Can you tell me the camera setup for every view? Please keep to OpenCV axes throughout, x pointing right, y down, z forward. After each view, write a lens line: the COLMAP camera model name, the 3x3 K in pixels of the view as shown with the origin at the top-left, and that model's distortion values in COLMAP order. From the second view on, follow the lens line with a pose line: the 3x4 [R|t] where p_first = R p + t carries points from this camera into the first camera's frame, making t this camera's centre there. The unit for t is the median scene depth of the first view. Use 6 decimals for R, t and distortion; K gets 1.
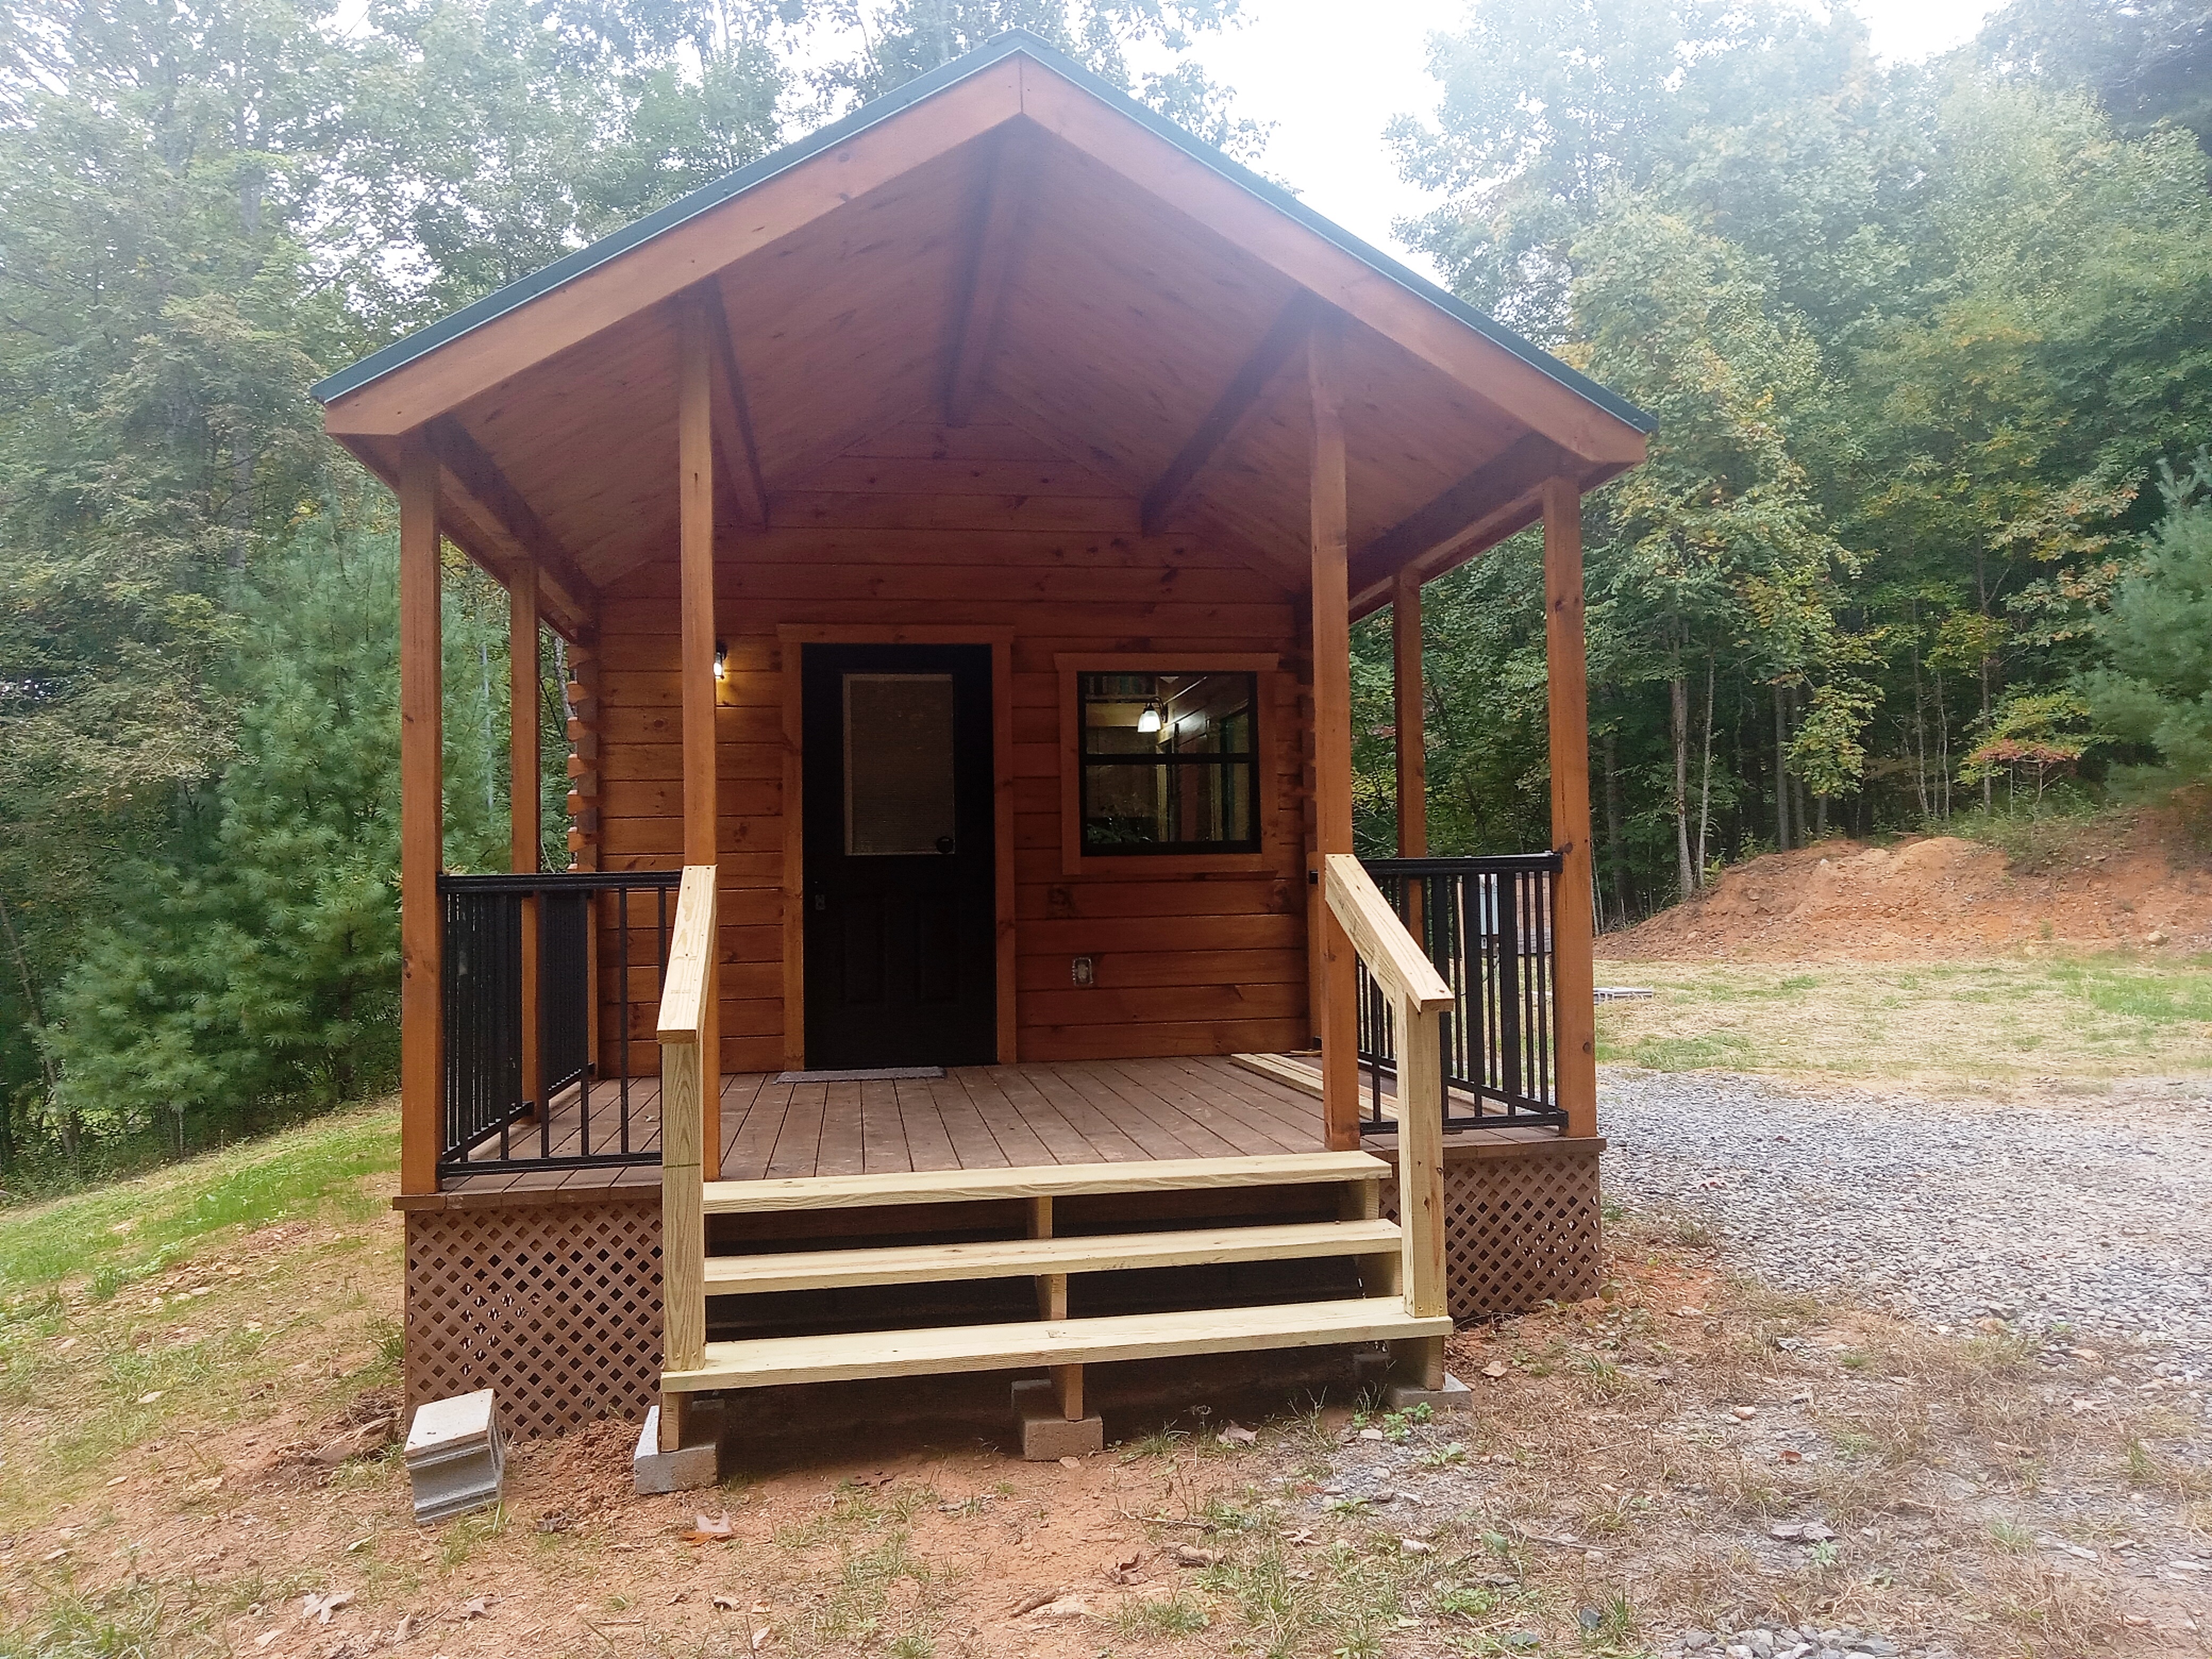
lens RADIAL K [[1607.6, 0, 1142.8], [0, 1607.6, 838.2], [0, 0, 1]] dist [0.027356, -0.047226]
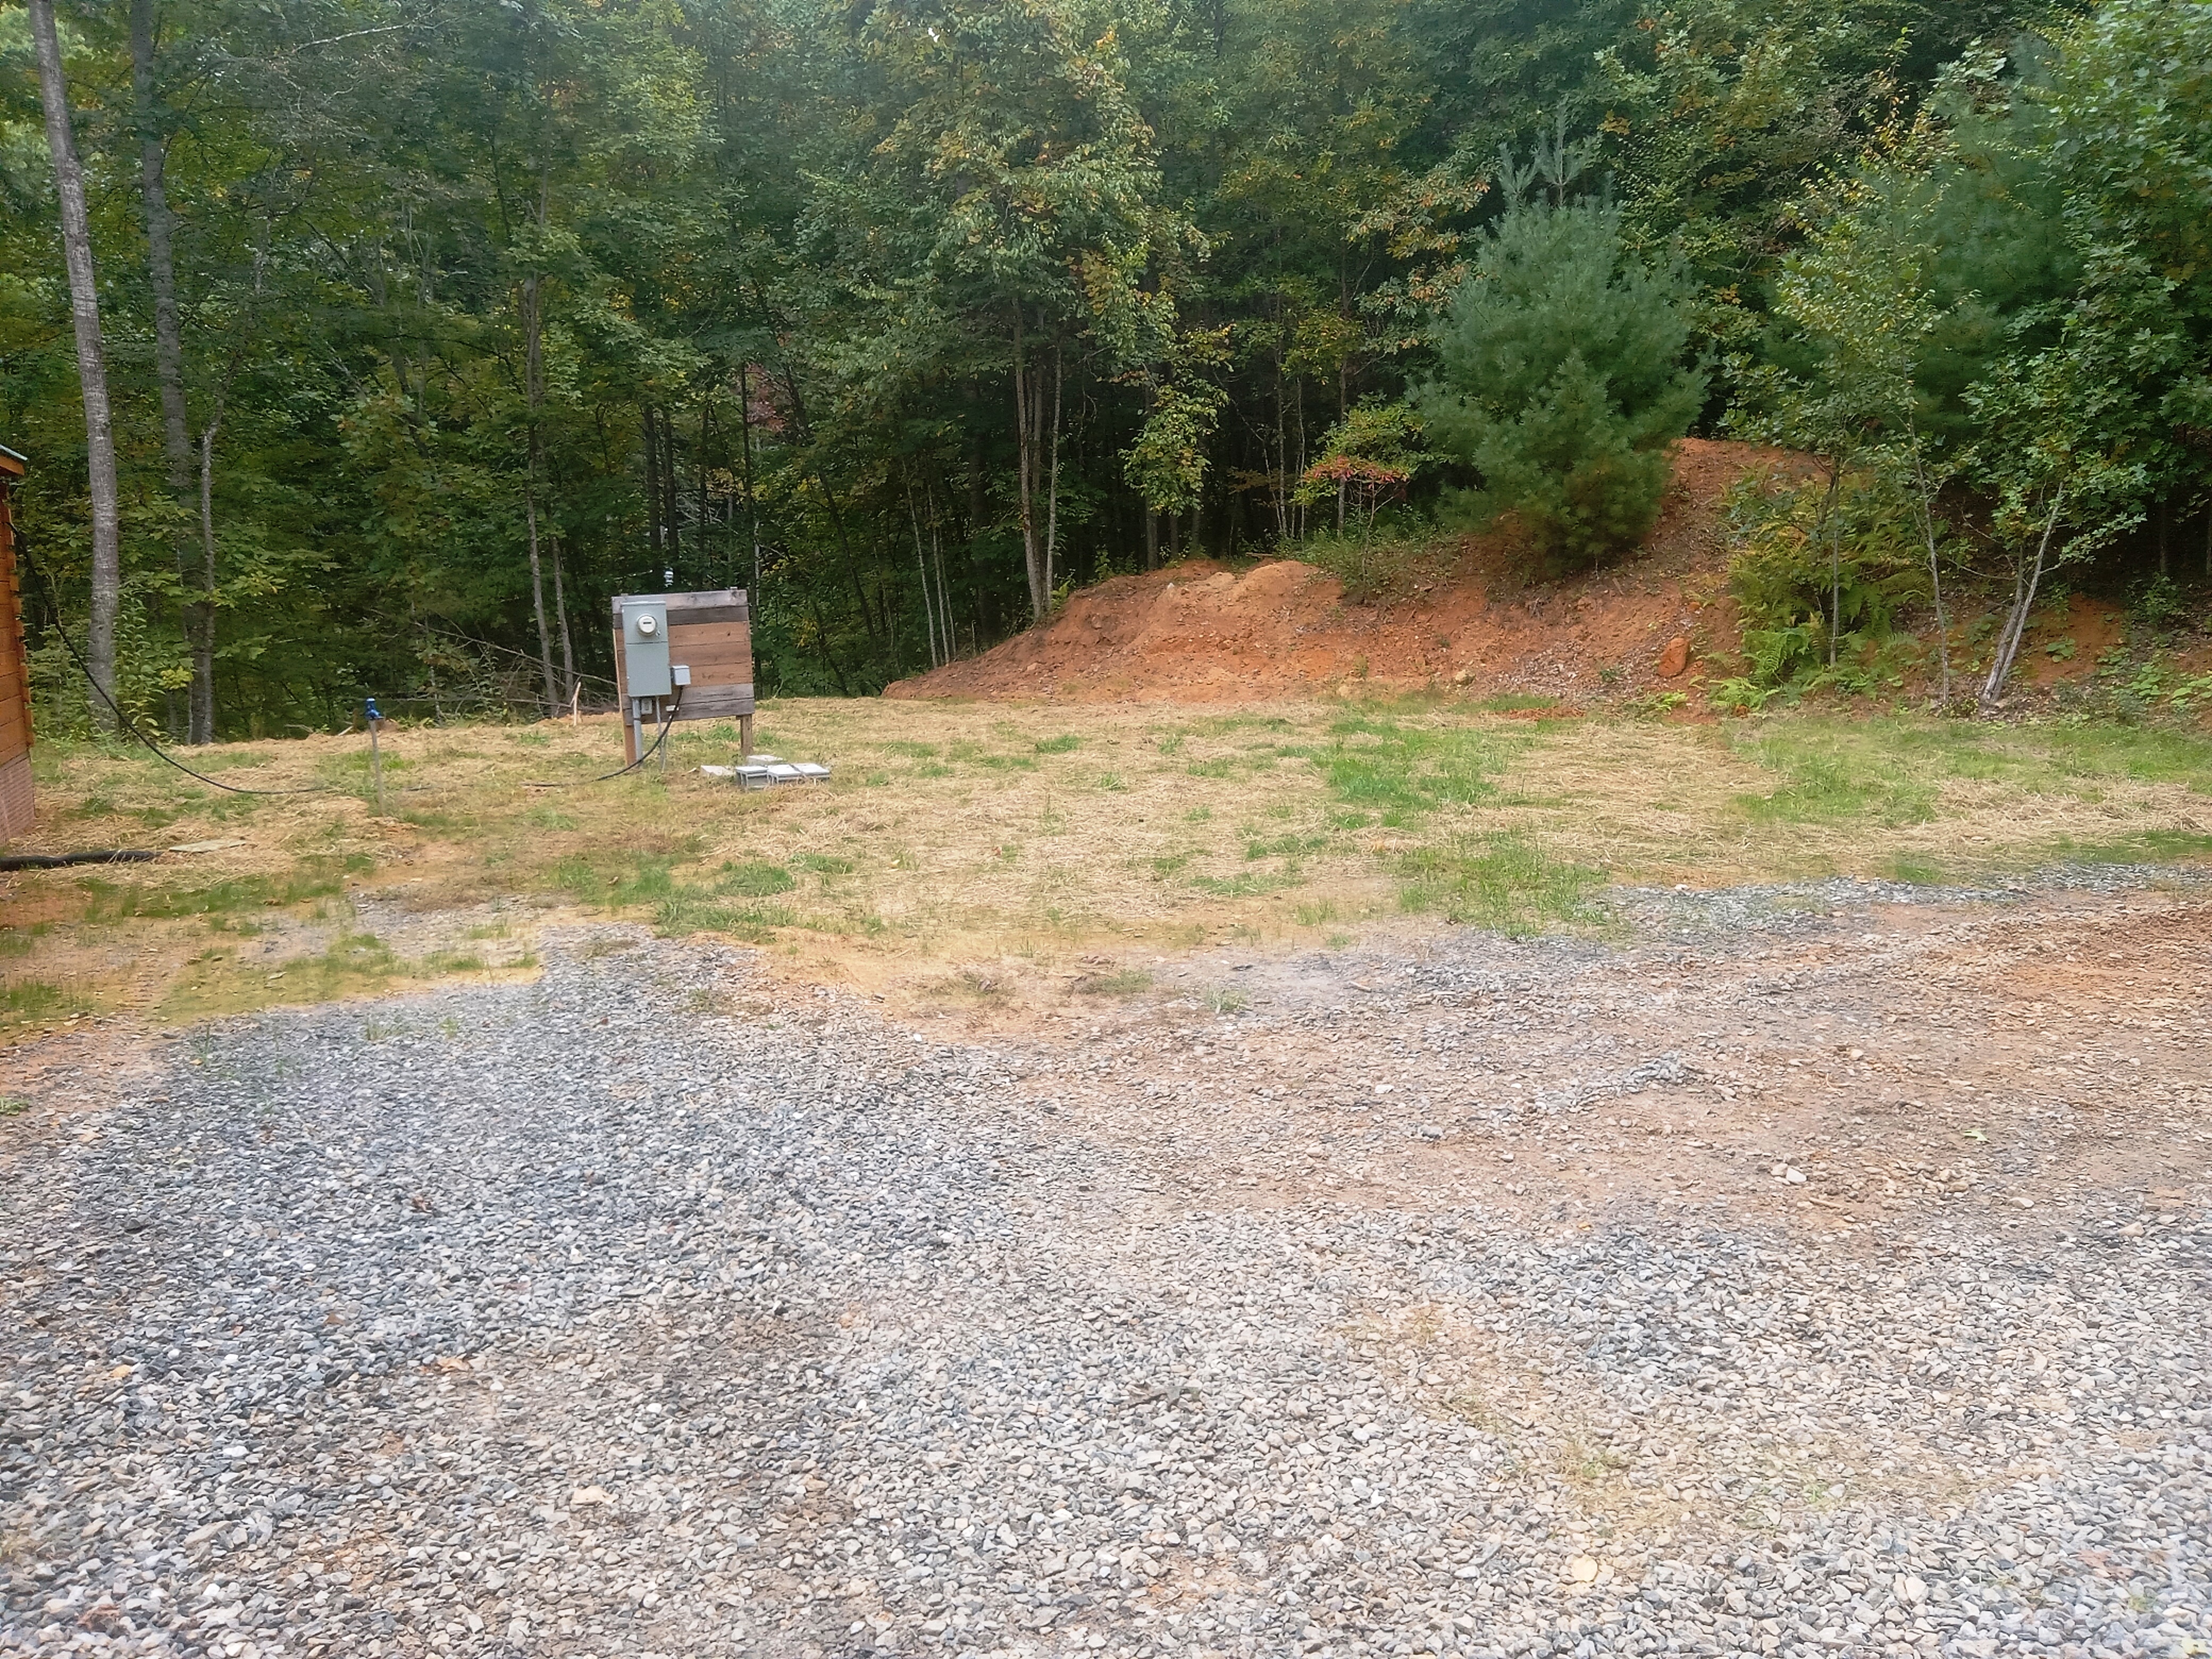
lens RADIAL K [[1629.7, 0, 1119.7], [0, 1629.7, 828.0], [0, 0, 1]] dist [-0.007110, -0.002467]
pose [[0.957485, -0.034647, 0.286395, 0.135458], [-0.016630, 0.984482, 0.174698, -0.012264], [-0.288004, -0.172033, 0.942050, 0.122680]]
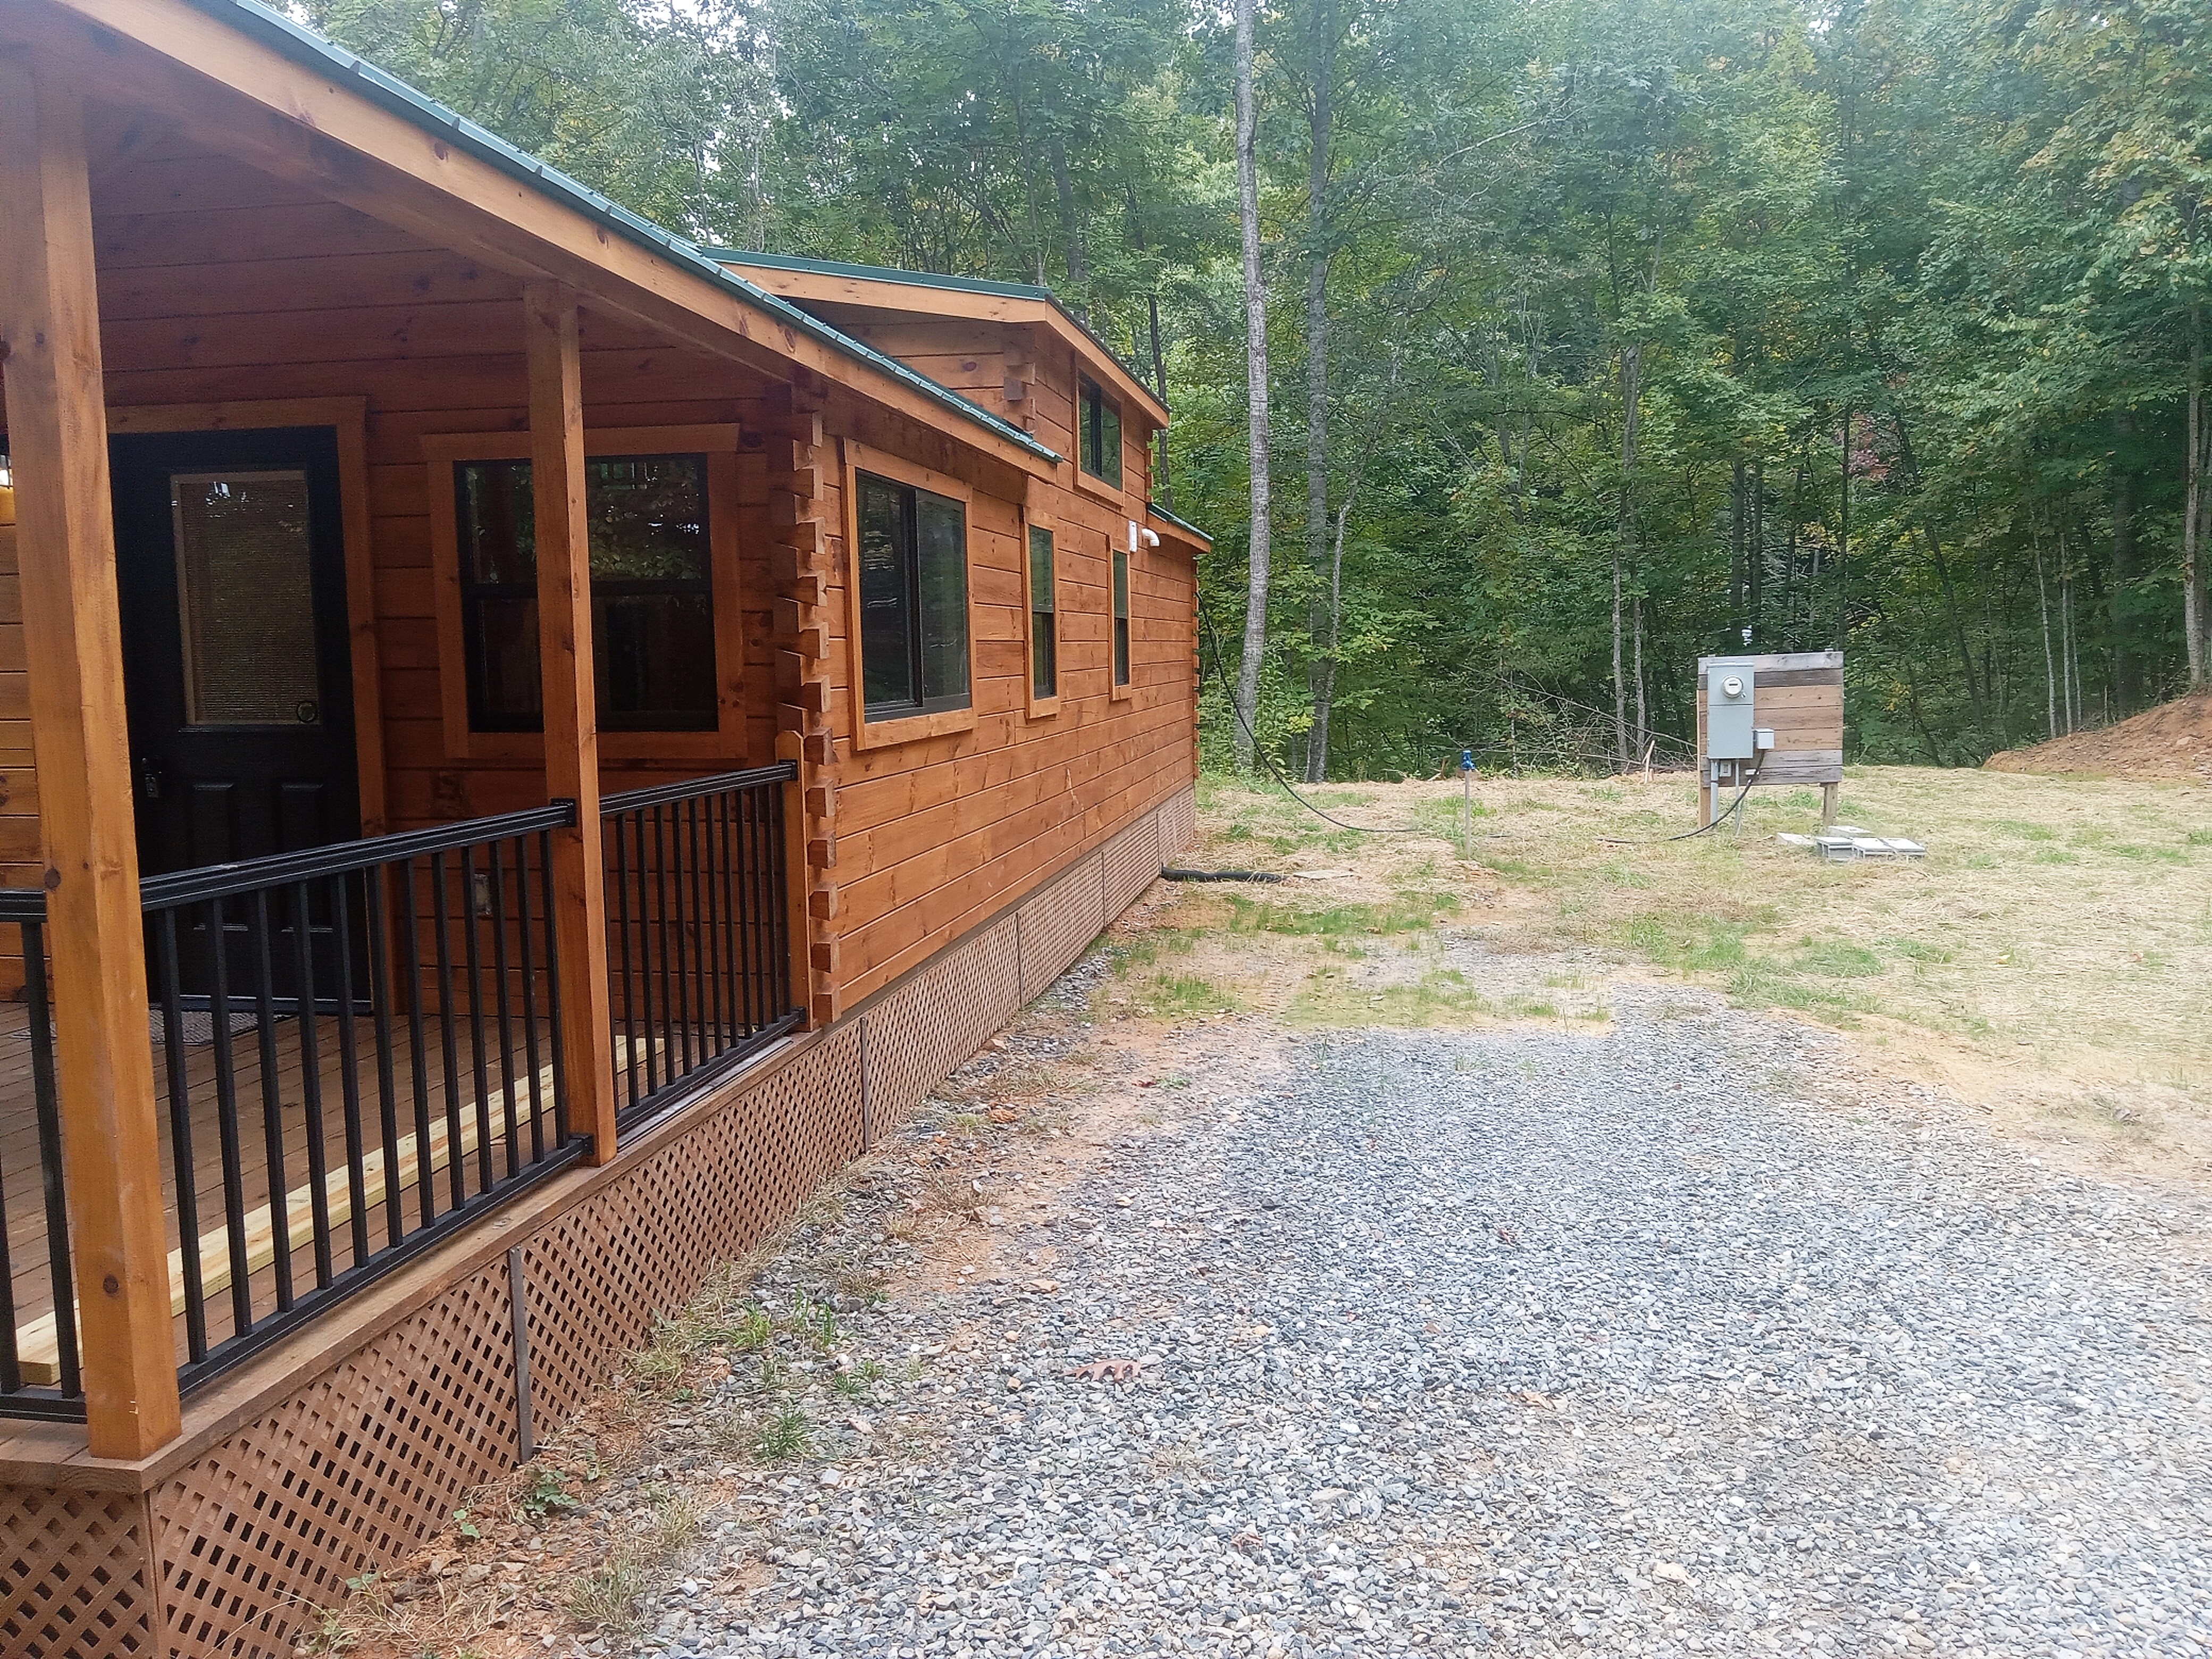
lens RADIAL K [[1629.7, 0, 1119.7], [0, 1629.7, 828.0], [0, 0, 1]] dist [-0.007110, -0.002467]
pose [[0.947260, 0.045783, -0.317177, 0.119301], [0.001571, 0.989067, 0.147456, -0.015140], [0.320461, -0.140178, 0.936832, 0.120659]]
